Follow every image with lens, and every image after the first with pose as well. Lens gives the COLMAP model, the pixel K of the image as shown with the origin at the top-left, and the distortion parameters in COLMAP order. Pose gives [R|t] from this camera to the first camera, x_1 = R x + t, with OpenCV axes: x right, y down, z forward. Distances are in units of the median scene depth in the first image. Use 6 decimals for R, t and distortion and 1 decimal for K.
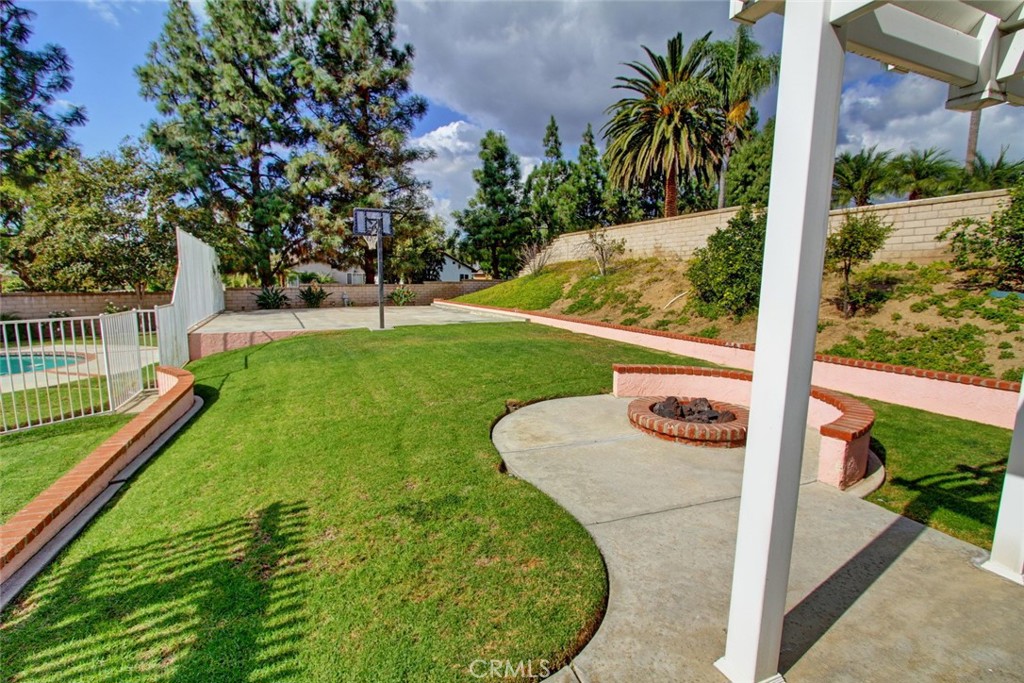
lens RADIAL K [[476.6, 0, 508.6], [0, 476.6, 340.8], [0, 0, 1]] dist [-0.018373, 0.002997]
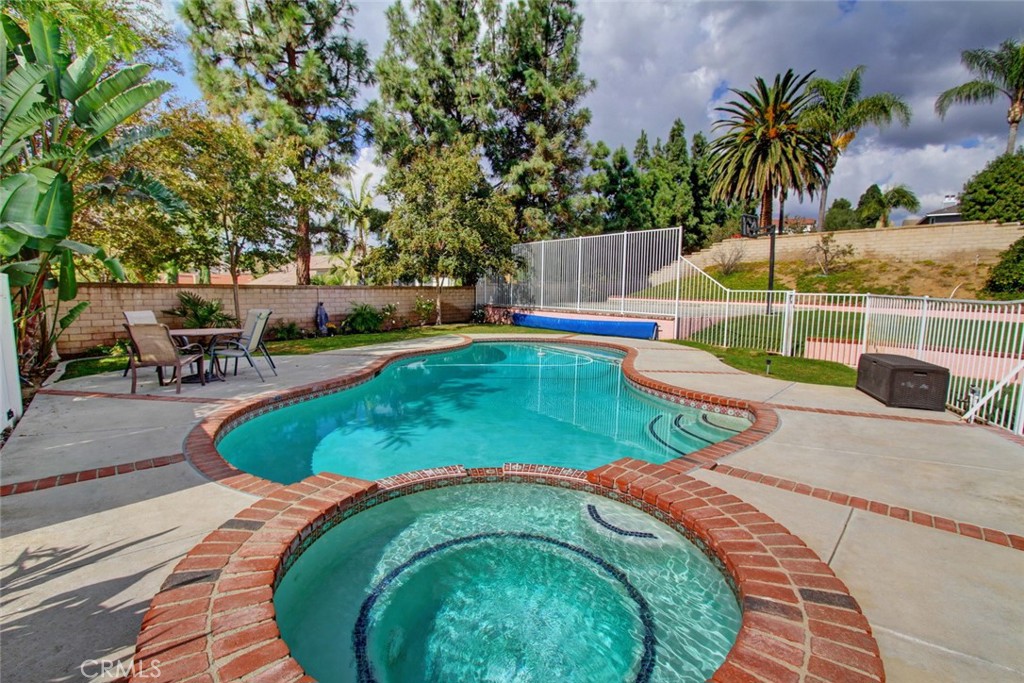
lens RADIAL K [[476.6, 0, 515.7], [0, 476.6, 346.0], [0, 0, 1]] dist [-0.018373, 0.002997]
pose [[0.984378, -0.025320, 0.174237, -1.272727], [0.024734, 0.999679, 0.005533, 0.031062], [-0.174321, -0.001137, 0.984688, -0.080385]]
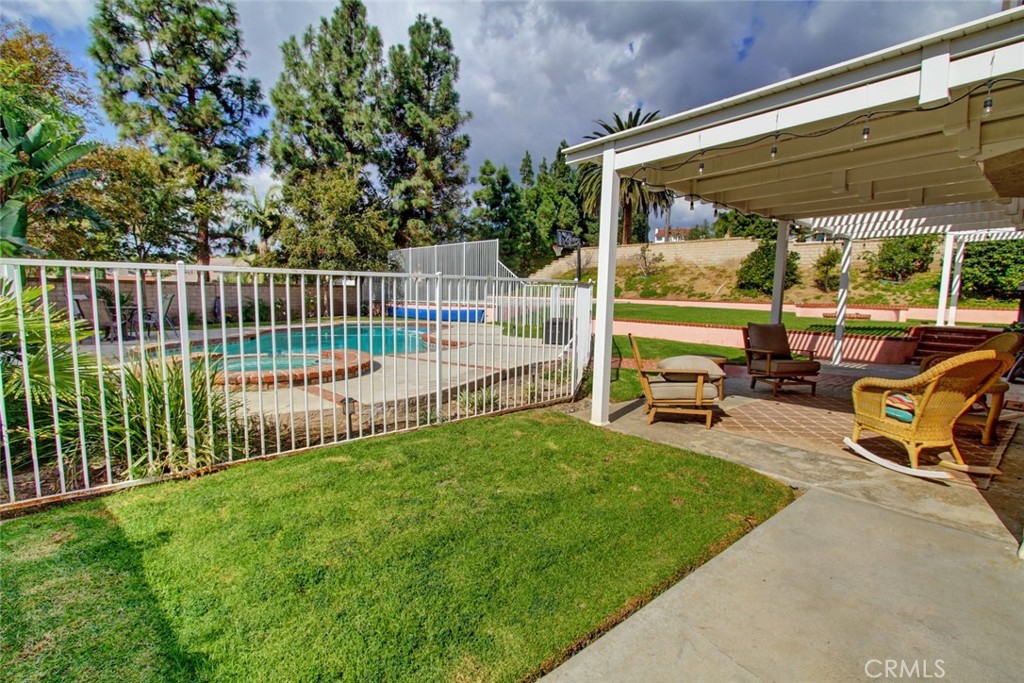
lens RADIAL K [[476.6, 0, 512.5], [0, 476.6, 344.4], [0, 0, 1]] dist [-0.018373, 0.002997]
pose [[0.948545, -0.037200, 0.314450, -1.134701], [0.039872, 0.999203, -0.002066, 0.112022], [-0.314123, 0.014497, 0.949272, -0.529719]]
